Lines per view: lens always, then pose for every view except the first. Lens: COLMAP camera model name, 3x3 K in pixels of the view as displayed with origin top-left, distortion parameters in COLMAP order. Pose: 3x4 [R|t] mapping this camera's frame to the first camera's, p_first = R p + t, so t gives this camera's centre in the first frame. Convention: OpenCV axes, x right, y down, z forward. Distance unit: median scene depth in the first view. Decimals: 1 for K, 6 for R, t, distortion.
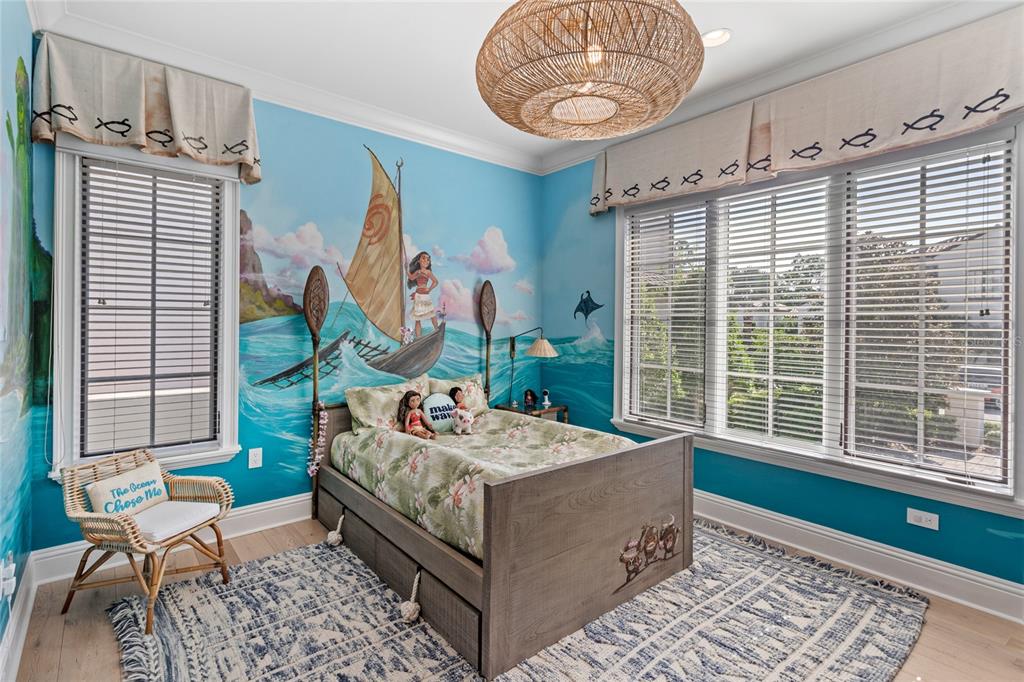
lens RADIAL K [[469.8, 0, 511.7], [0, 469.8, 332.5], [0, 0, 1]] dist [-0.002150, -0.002265]
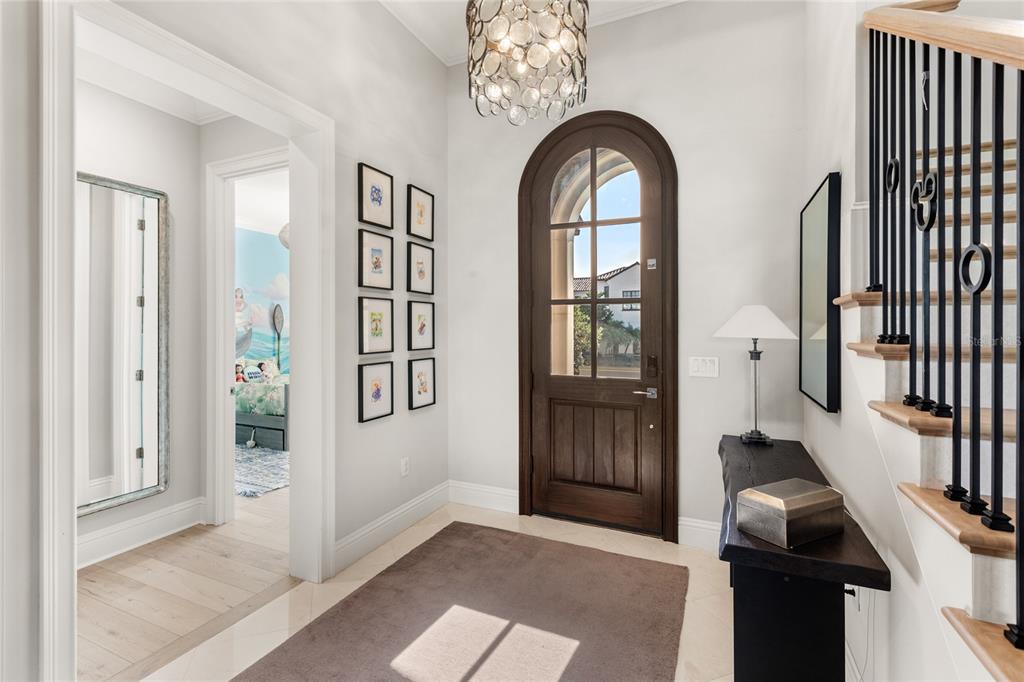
lens RADIAL K [[469.8, 0, 510.1], [0, 469.8, 335.8], [0, 0, 1]] dist [-0.002150, -0.002265]
pose [[0.906137, -0.012289, 0.422806, -0.009889], [0.013845, 0.999904, -0.000609, 0.023543], [-0.422758, 0.006405, 0.906220, -1.090090]]
